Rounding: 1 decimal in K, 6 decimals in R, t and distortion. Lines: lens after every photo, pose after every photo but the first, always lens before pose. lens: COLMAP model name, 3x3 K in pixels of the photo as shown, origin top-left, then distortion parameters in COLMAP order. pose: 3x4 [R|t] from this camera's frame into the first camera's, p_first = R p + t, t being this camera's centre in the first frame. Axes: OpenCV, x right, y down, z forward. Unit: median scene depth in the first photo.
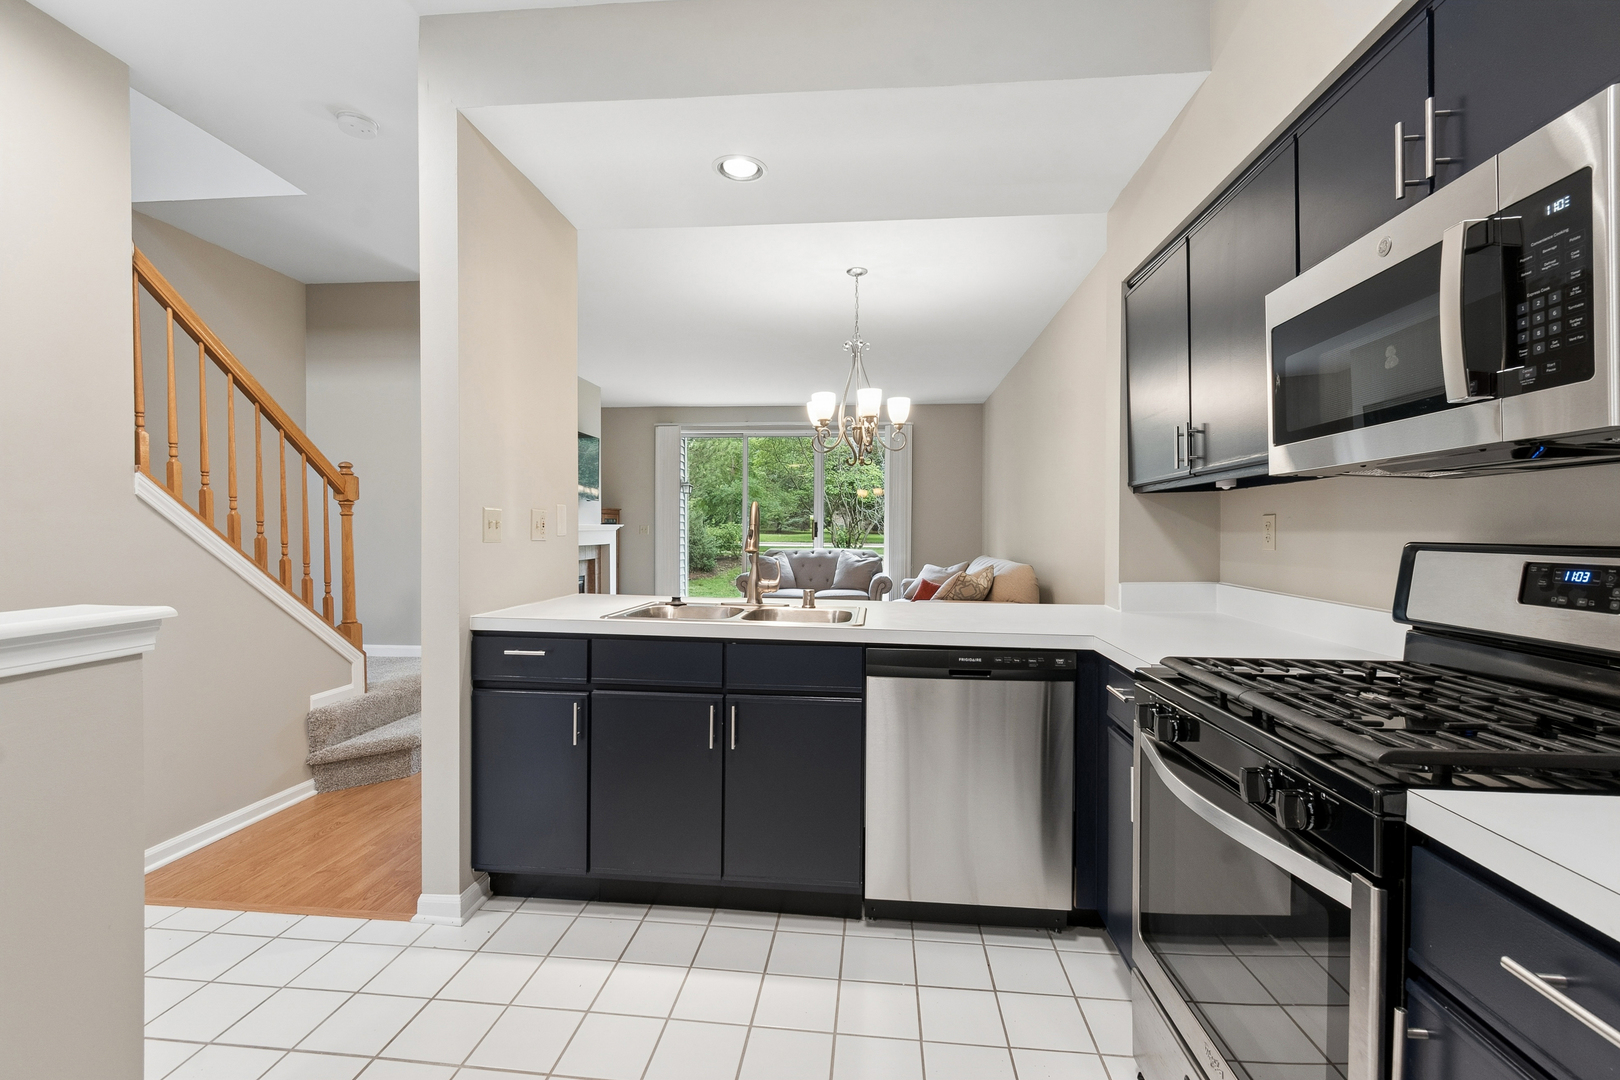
lens RADIAL K [[727.7, 0, 805.3], [0, 727.7, 536.2], [0, 0, 1]] dist [0.001188, 0.000148]
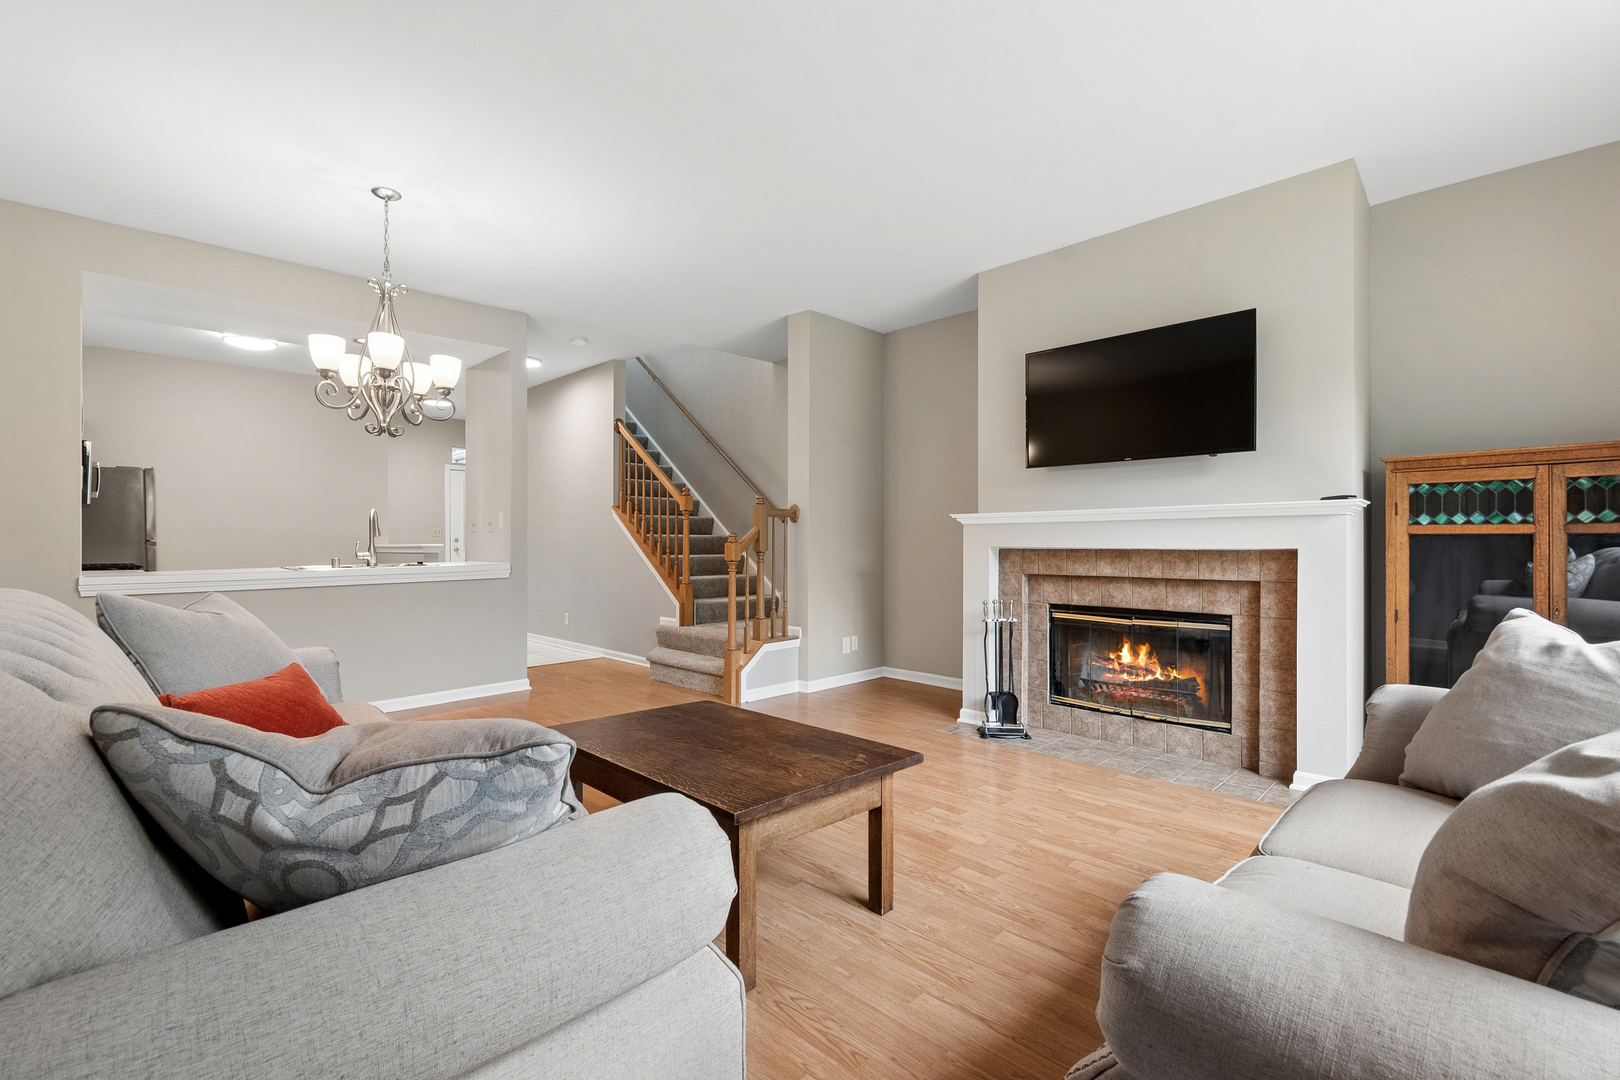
lens RADIAL K [[727.7, 0, 809.7], [0, 727.7, 547.5], [0, 0, 1]] dist [0.001188, 0.000148]
pose [[-0.629433, 0.000289, -0.777055, 0.222512], [-0.009733, 0.999919, 0.008256, 0.009048], [0.776994, 0.012759, -0.629379, 1.062010]]
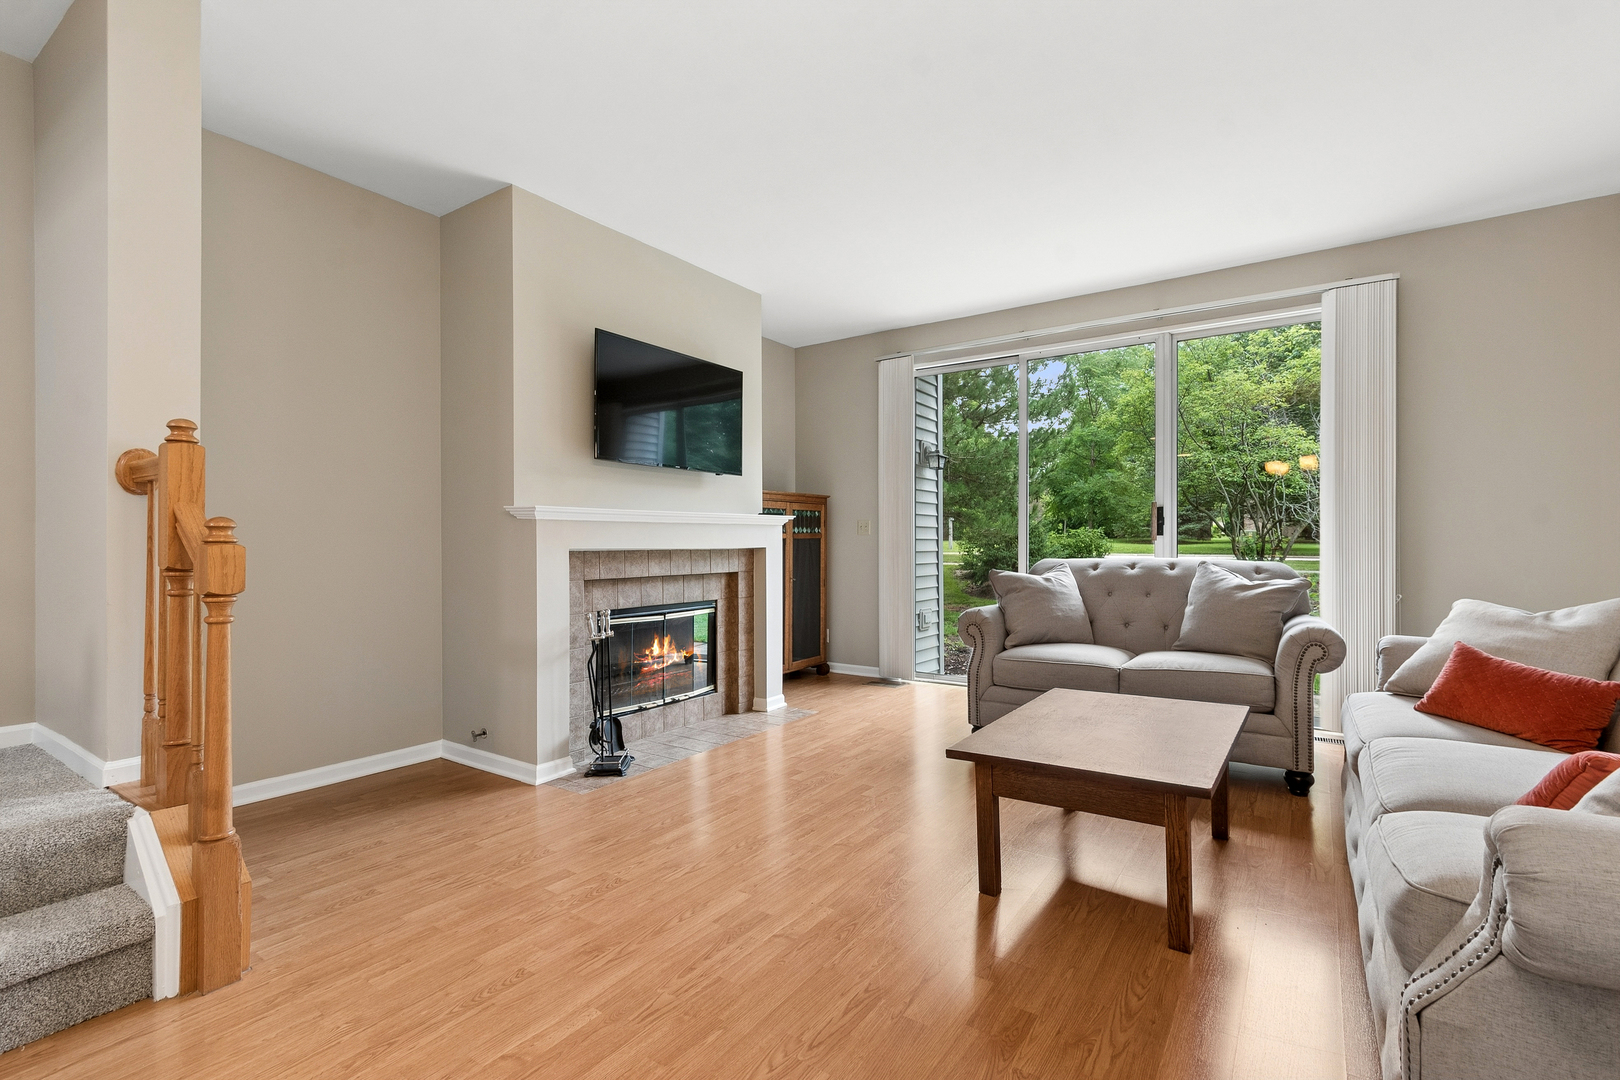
lens RADIAL K [[727.7, 0, 818.2], [0, 727.7, 540.4], [0, 0, 1]] dist [0.001188, 0.000148]
pose [[0.877659, -0.008395, -0.479213, 0.056337], [0.002016, 0.999902, -0.013825, 0.013093], [0.479282, 0.011168, 0.877590, 0.502673]]
